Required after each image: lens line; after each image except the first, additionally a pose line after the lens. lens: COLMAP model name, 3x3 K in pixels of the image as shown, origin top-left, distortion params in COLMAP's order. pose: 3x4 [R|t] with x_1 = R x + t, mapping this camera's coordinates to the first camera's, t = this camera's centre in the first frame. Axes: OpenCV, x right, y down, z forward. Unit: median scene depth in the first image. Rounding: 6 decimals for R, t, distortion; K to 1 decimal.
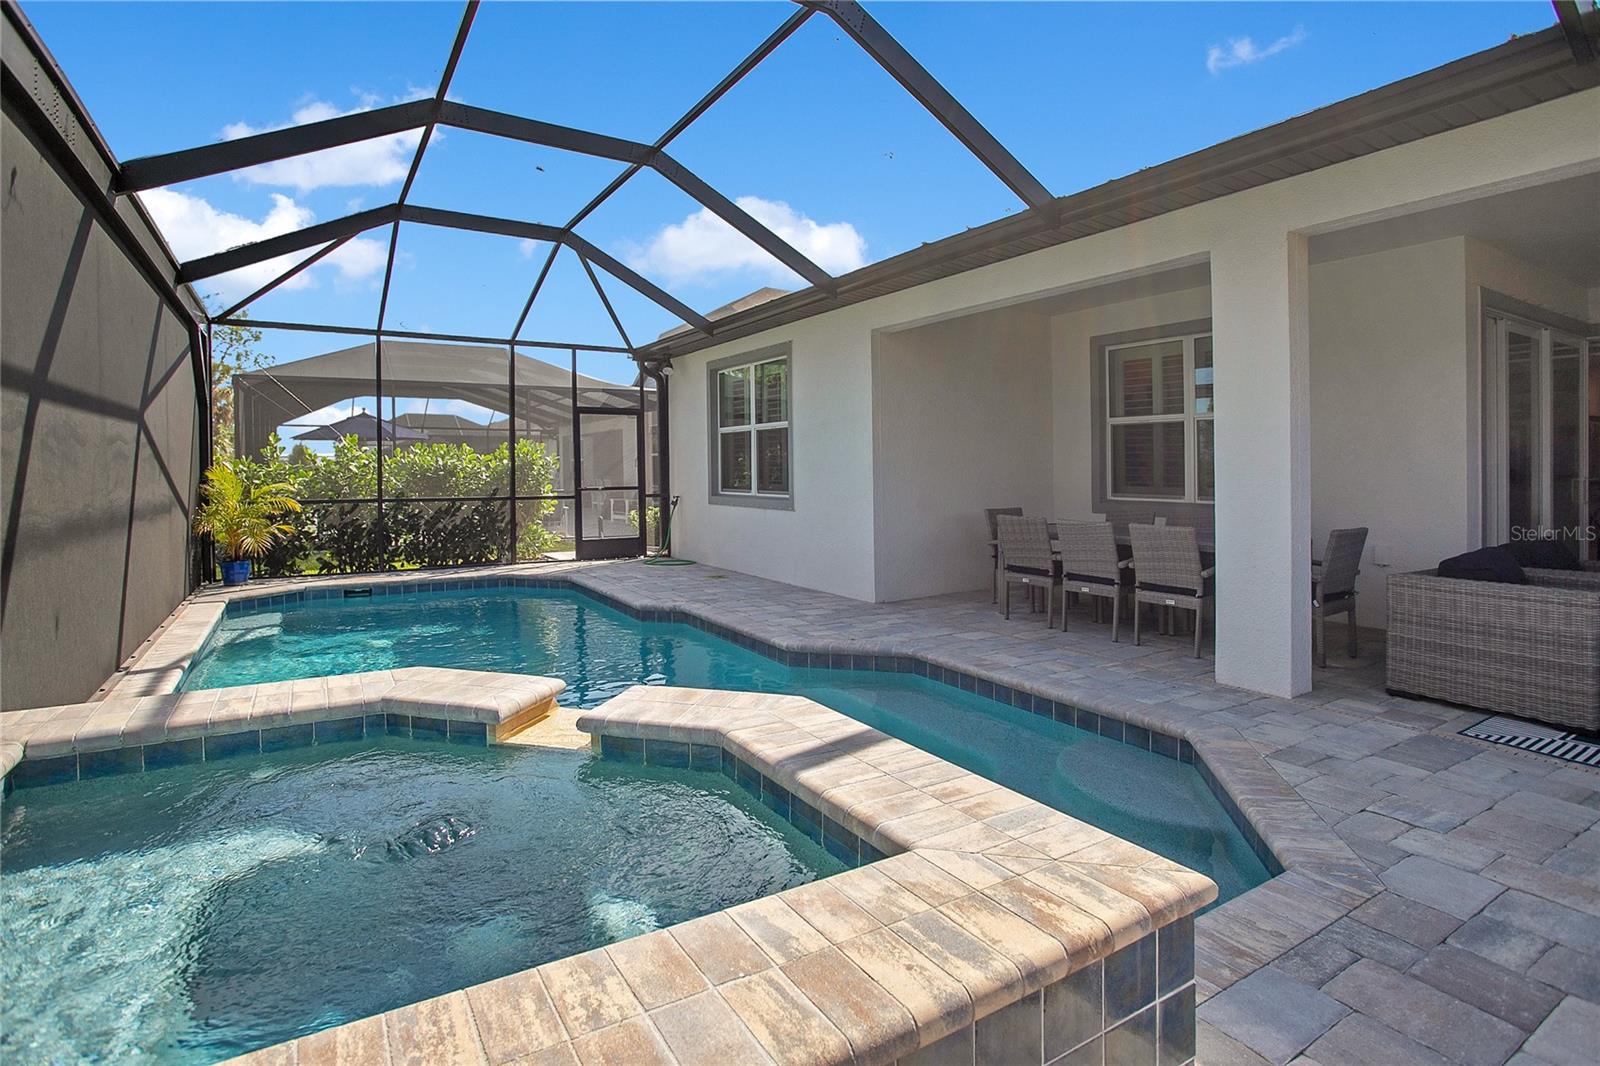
lens RADIAL K [[799.0, 0, 811.7], [0, 799.0, 480.7], [0, 0, 1]] dist [-0.042711, 0.004446]
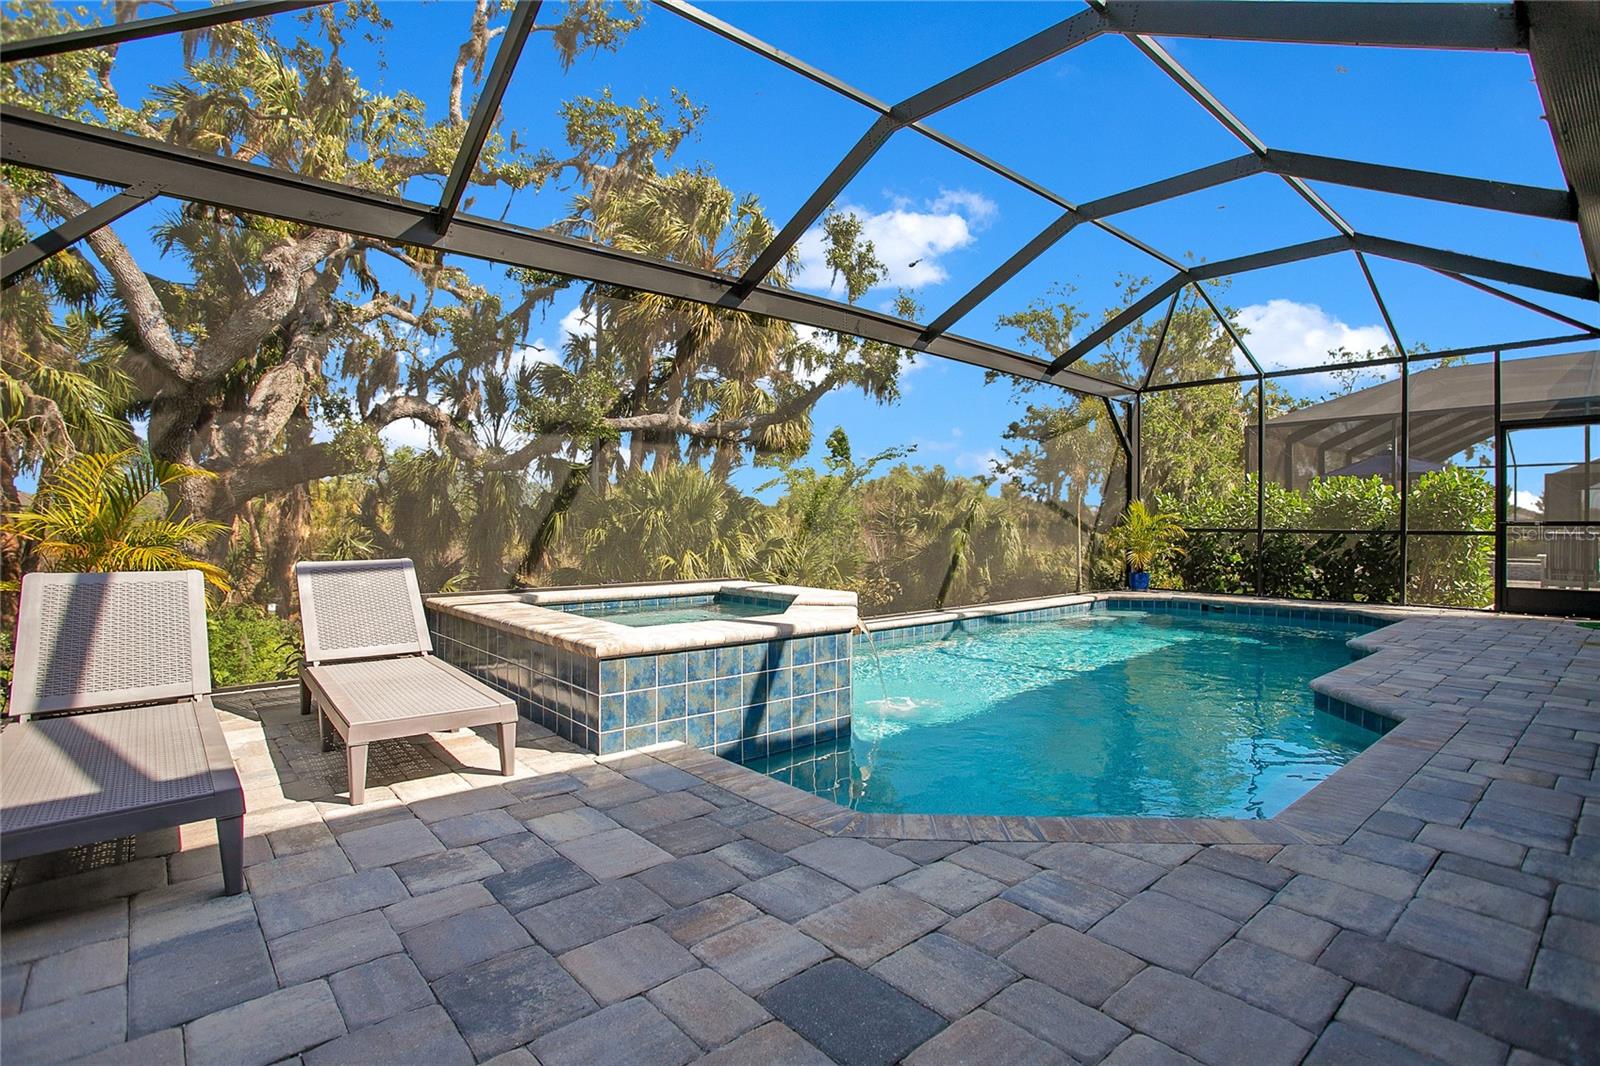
lens RADIAL K [[799.0, 0, 796.1], [0, 799.0, 530.2], [0, 0, 1]] dist [-0.042711, 0.004446]
pose [[0.161536, 0.006654, -0.986844, 1.483622], [-0.003785, 0.999974, 0.006123, 0.070634], [0.986860, 0.002746, 0.161557, 0.617967]]
